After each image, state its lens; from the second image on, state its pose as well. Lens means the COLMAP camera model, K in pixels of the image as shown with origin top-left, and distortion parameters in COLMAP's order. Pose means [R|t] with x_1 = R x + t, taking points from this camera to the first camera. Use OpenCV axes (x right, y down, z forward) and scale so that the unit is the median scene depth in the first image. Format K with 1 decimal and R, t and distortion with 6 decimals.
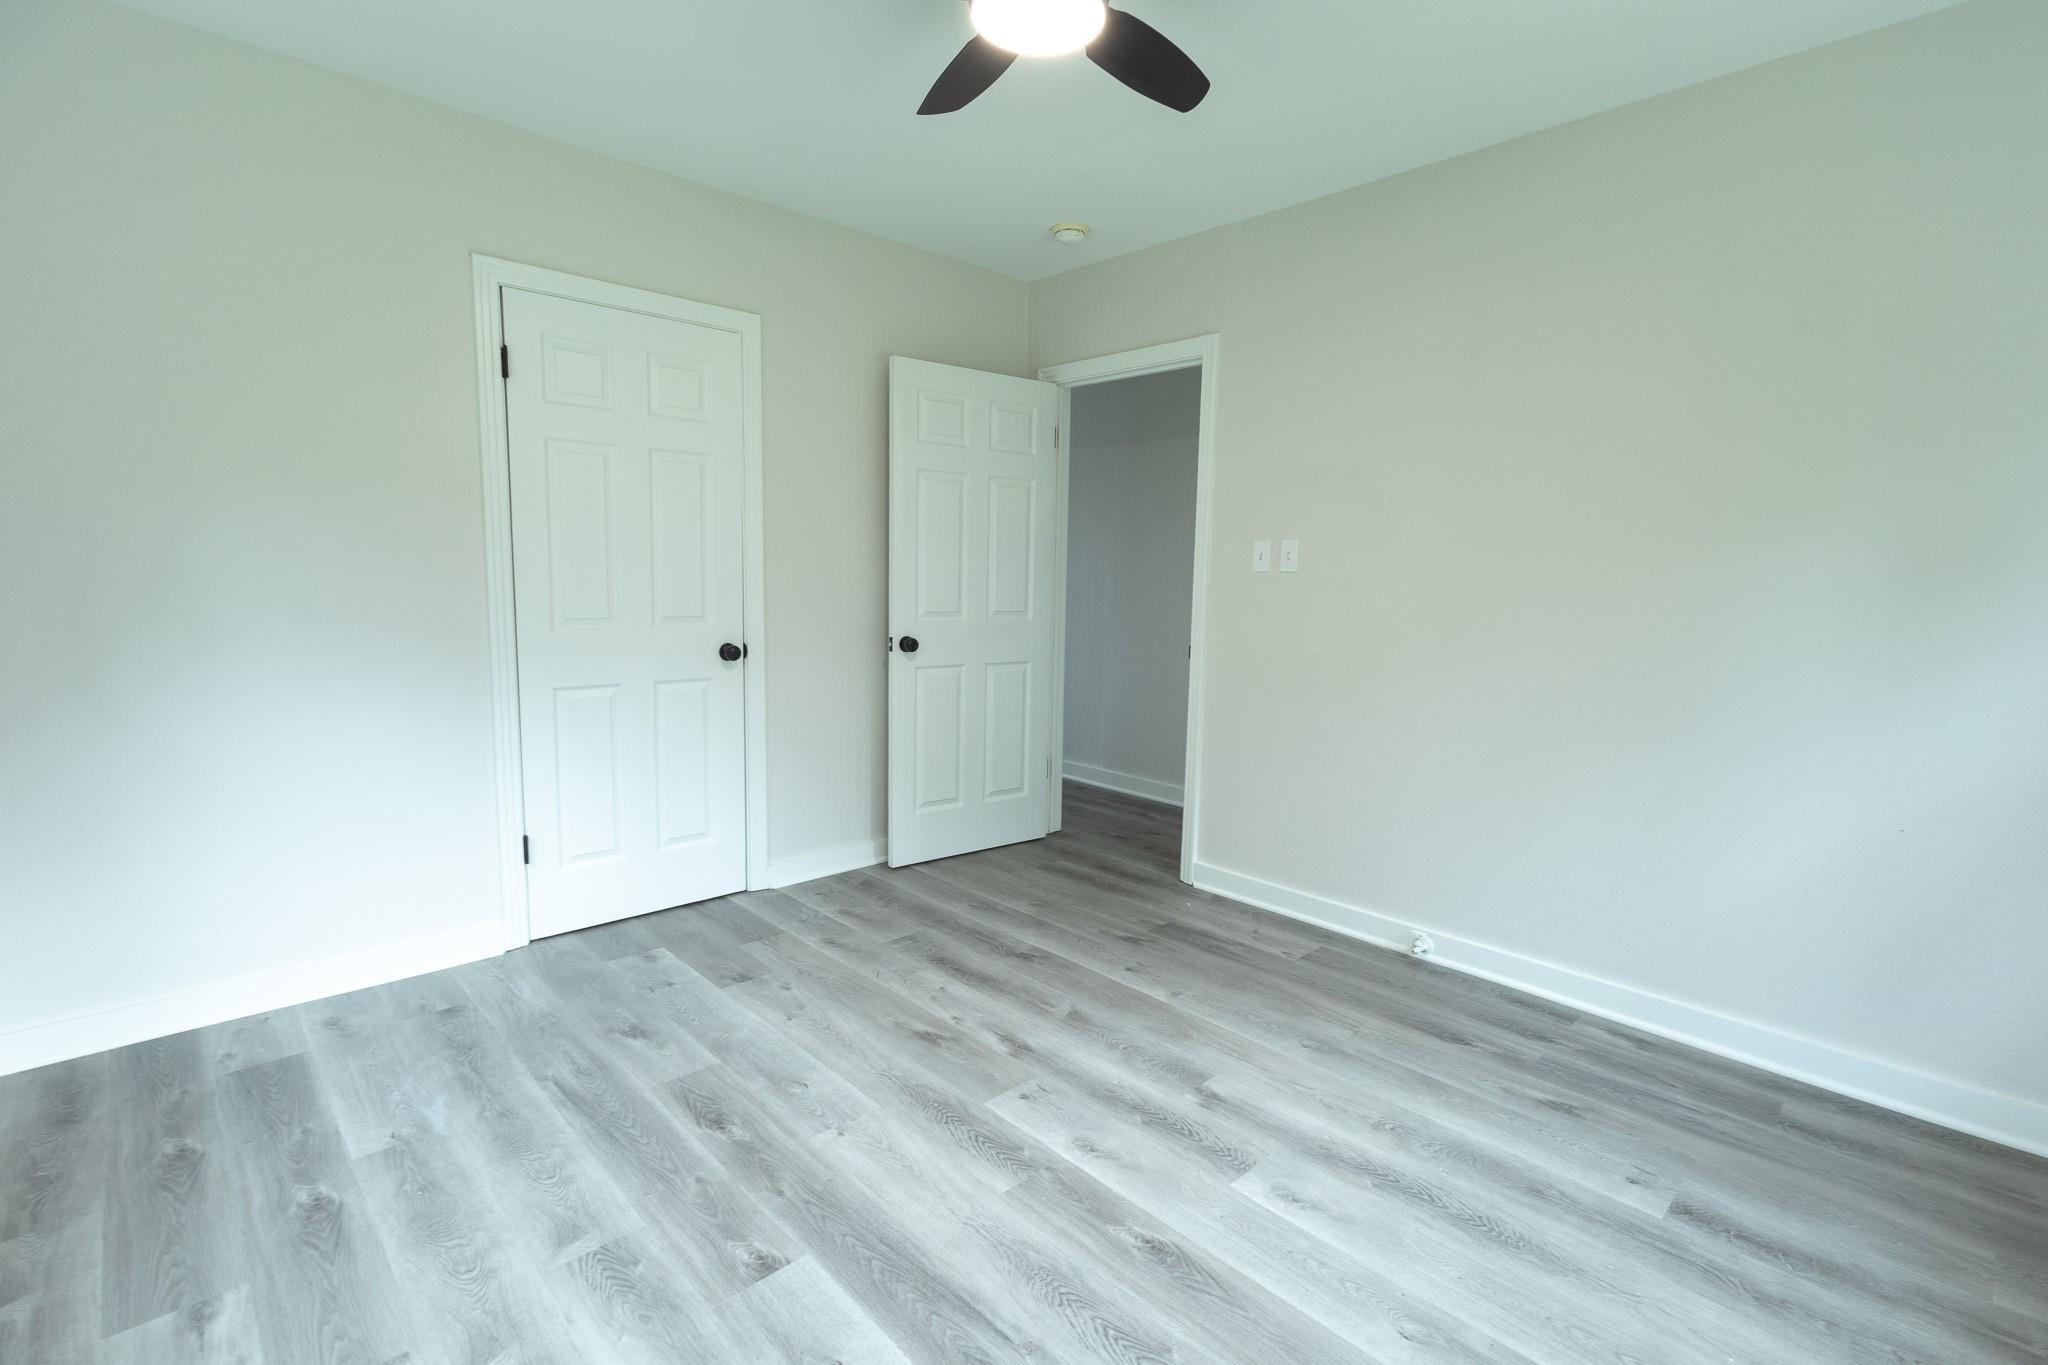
lens RADIAL K [[943.7, 0, 1024.3], [0, 943.7, 676.7], [0, 0, 1]] dist [0.003738, 0.000638]
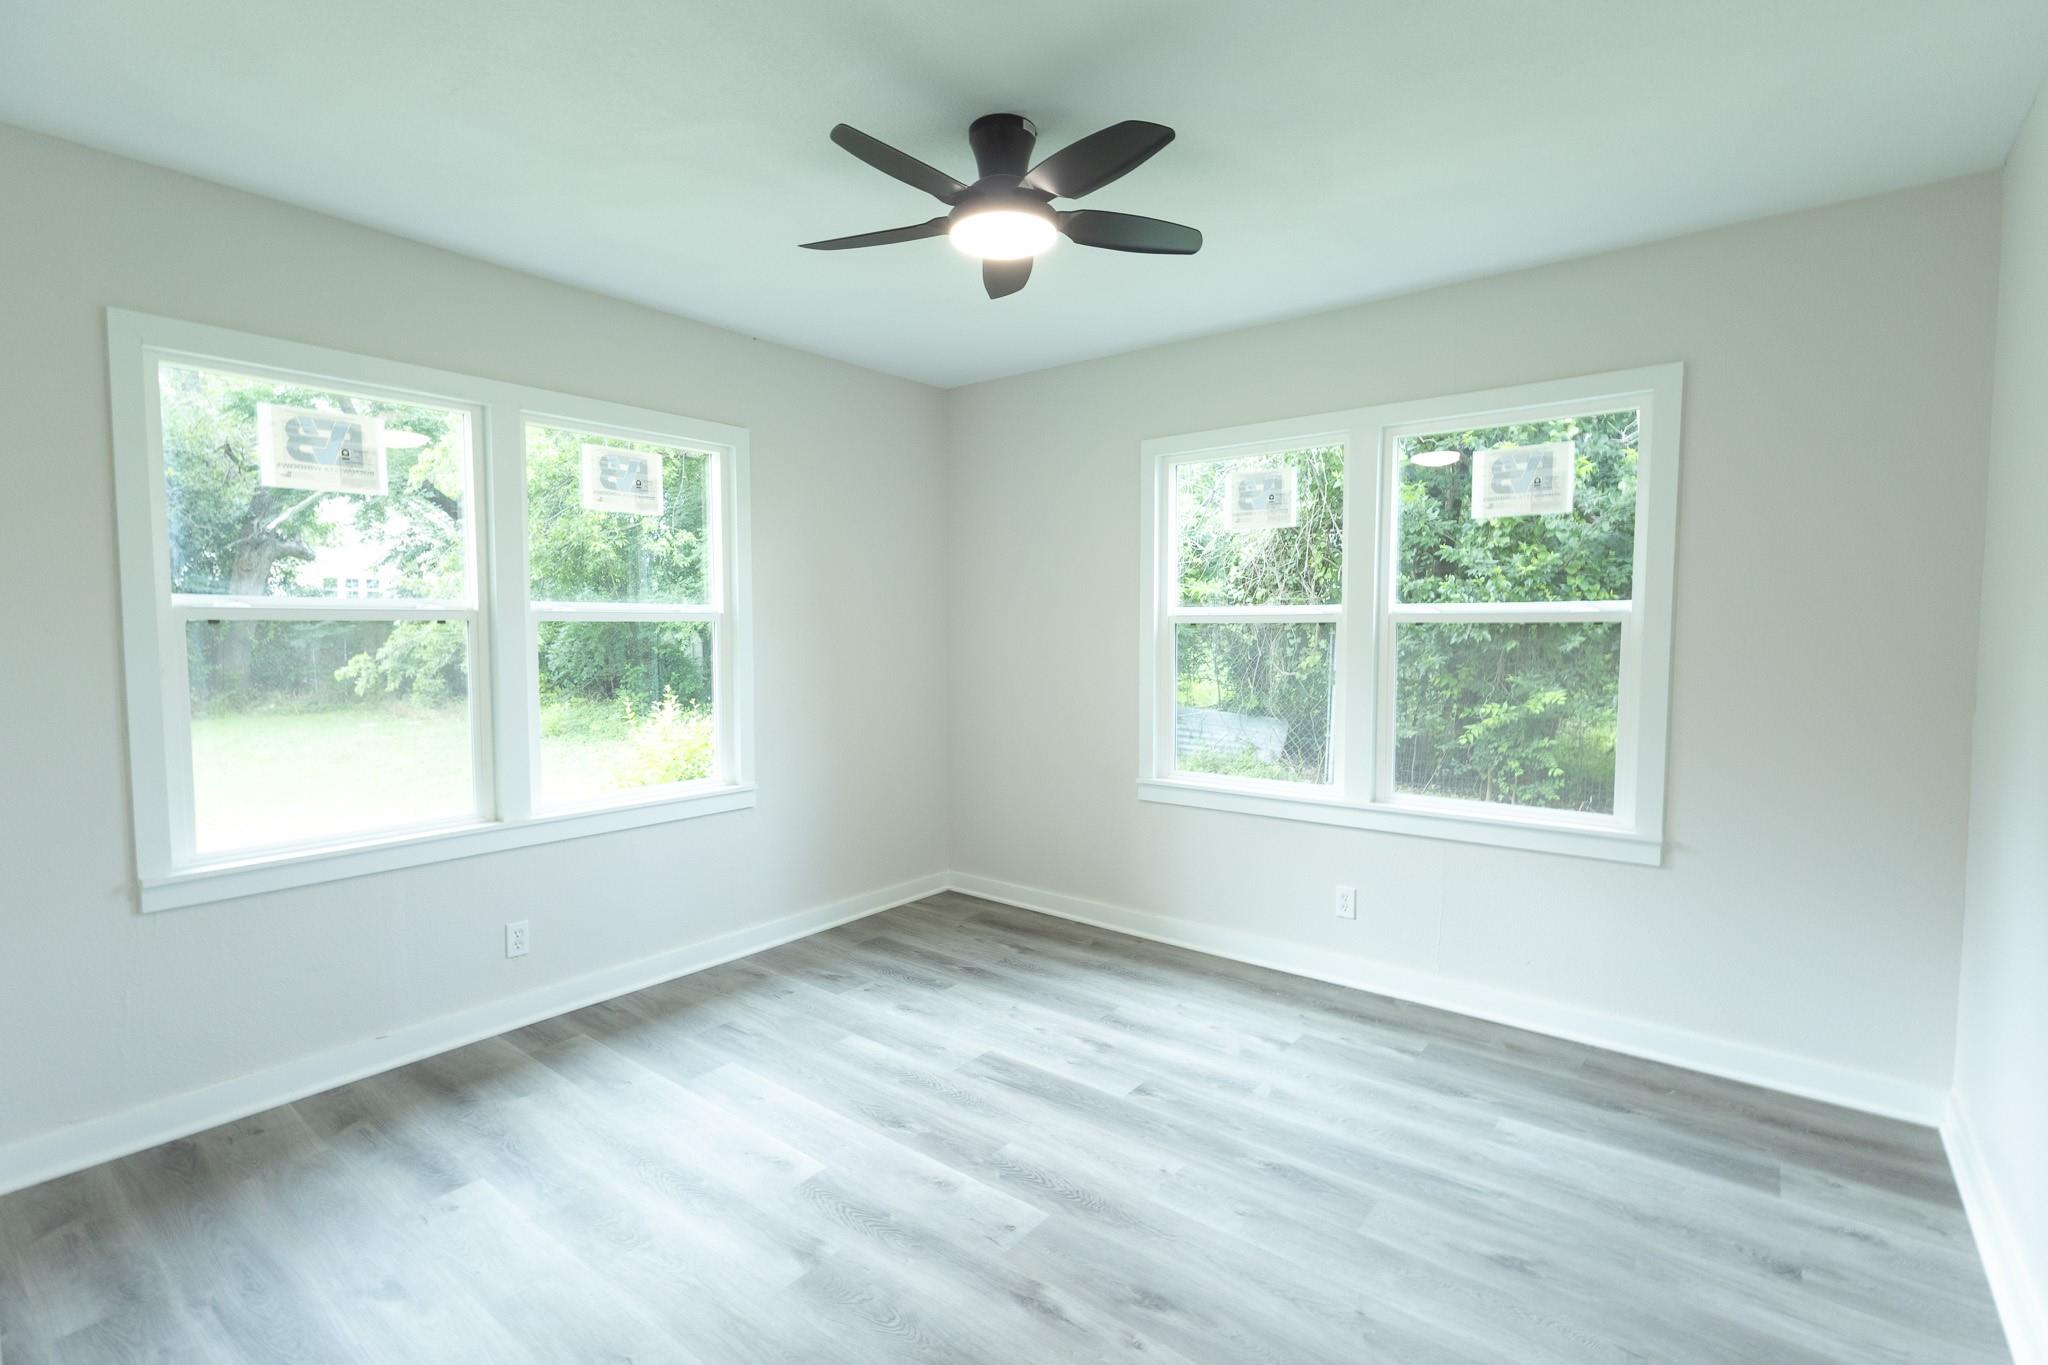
lens RADIAL K [[943.7, 0, 1024.3], [0, 943.7, 676.7], [0, 0, 1]] dist [0.003738, 0.000638]
pose [[-0.989259, -0.008525, -0.145927, 0.137295], [-0.032451, 0.986196, 0.162372, -0.270693], [0.142528, 0.165364, -0.975879, 1.955776]]
